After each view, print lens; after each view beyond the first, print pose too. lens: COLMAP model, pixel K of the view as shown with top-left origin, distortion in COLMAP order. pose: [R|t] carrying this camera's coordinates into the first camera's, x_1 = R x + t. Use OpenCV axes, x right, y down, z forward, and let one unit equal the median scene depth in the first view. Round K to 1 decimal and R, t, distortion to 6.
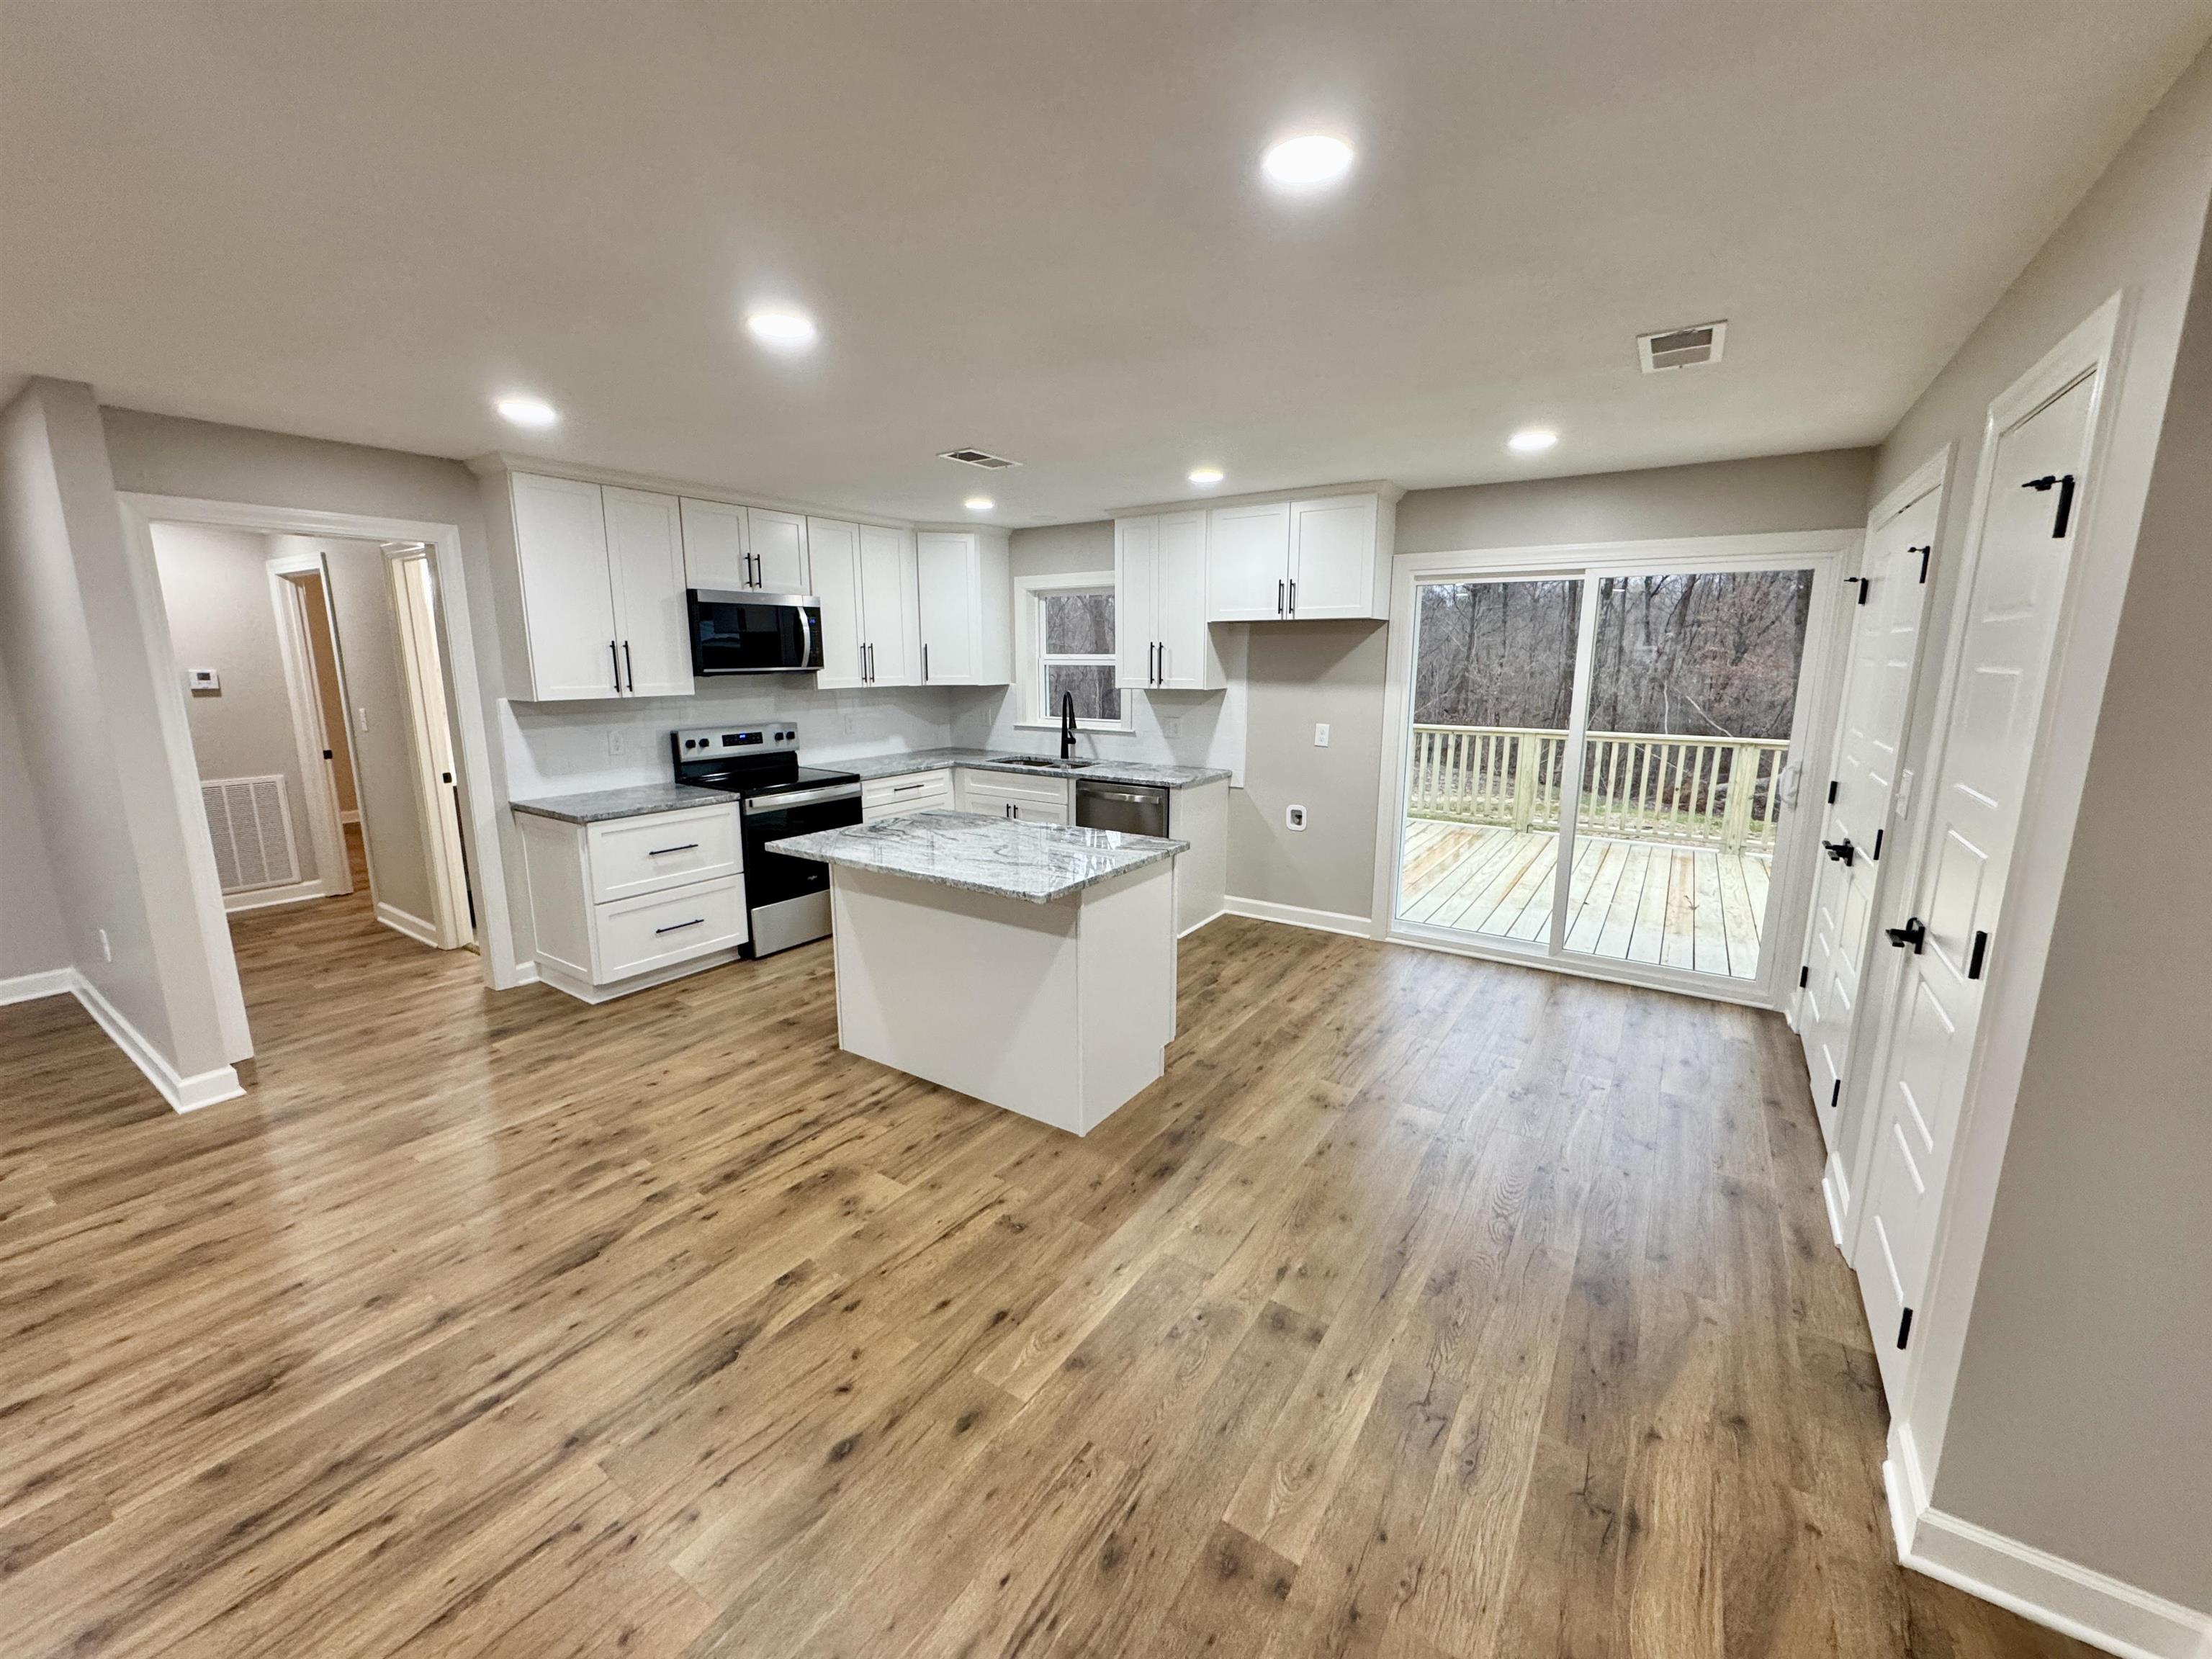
lens RADIAL K [[880.0, 0, 1103.4], [0, 880.0, 817.1], [0, 0, 1]] dist [-0.002410, 0.000326]
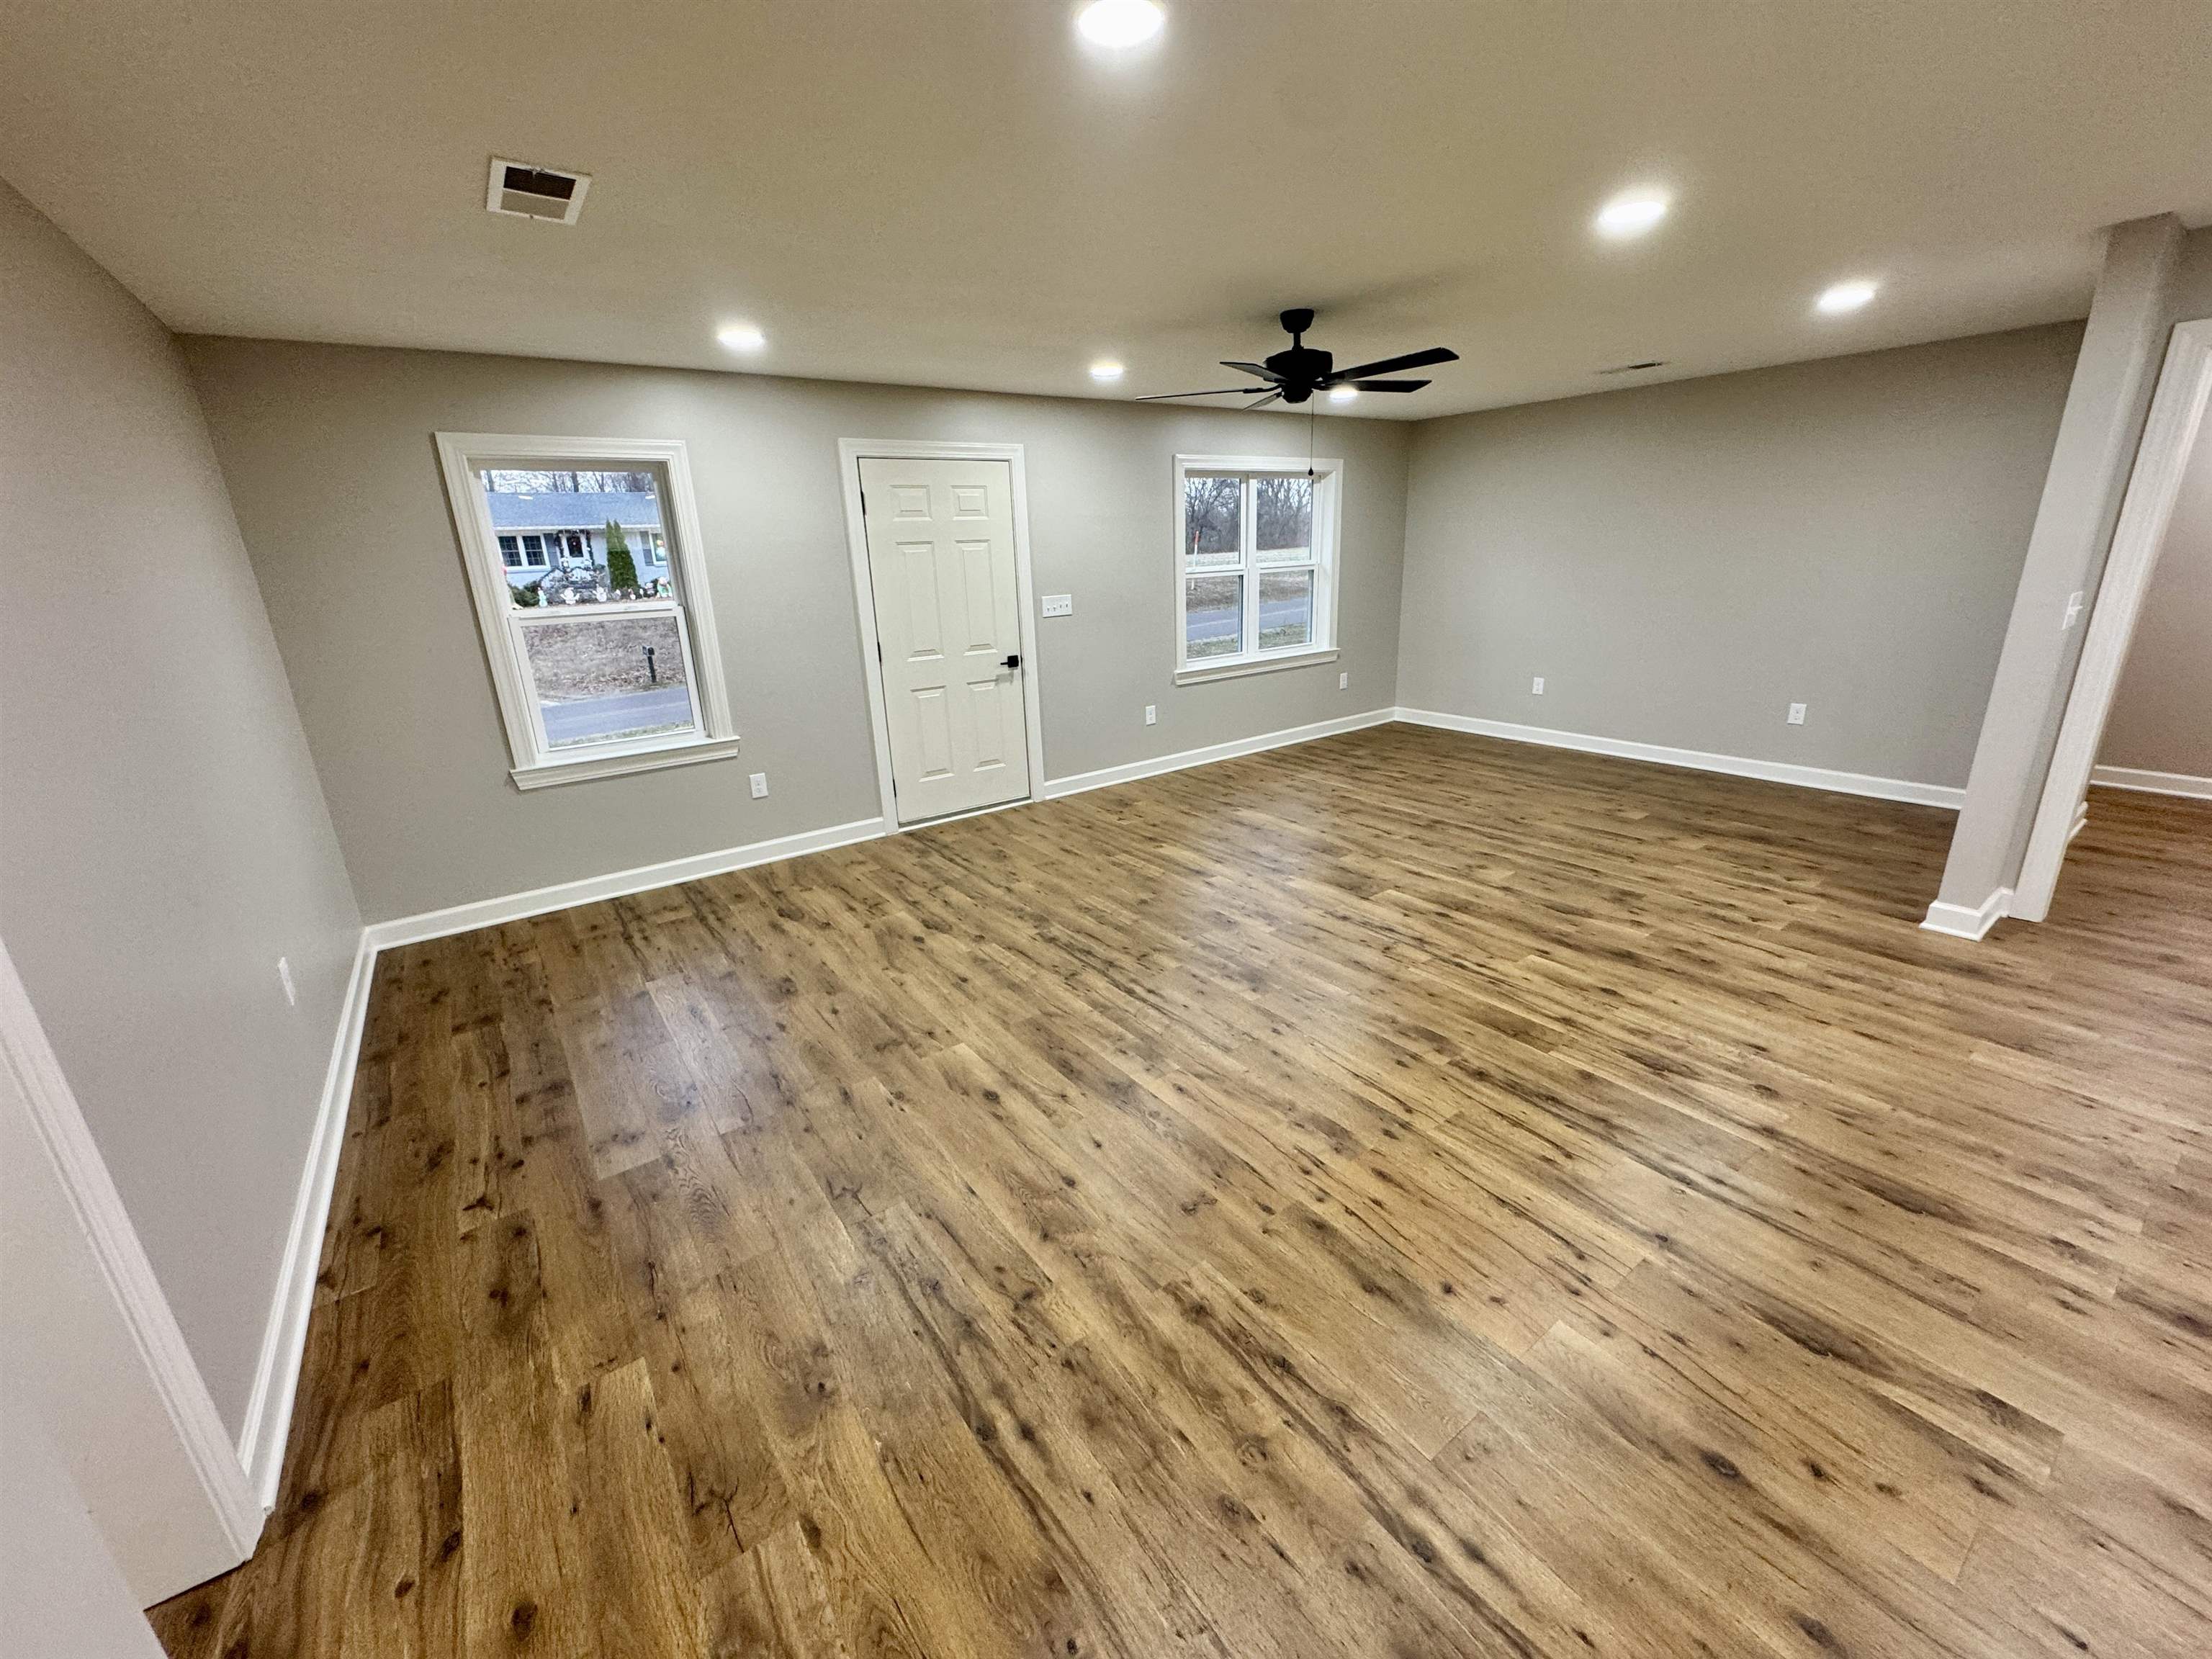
lens RADIAL K [[880.0, 0, 1101.9], [0, 880.0, 821.5], [0, 0, 1]] dist [-0.002410, 0.000326]
pose [[-0.346922, 0.292120, -0.891241, 0.199849], [-0.134634, 0.924906, 0.355561, -0.034239], [0.928180, 0.243343, -0.281541, 0.213774]]
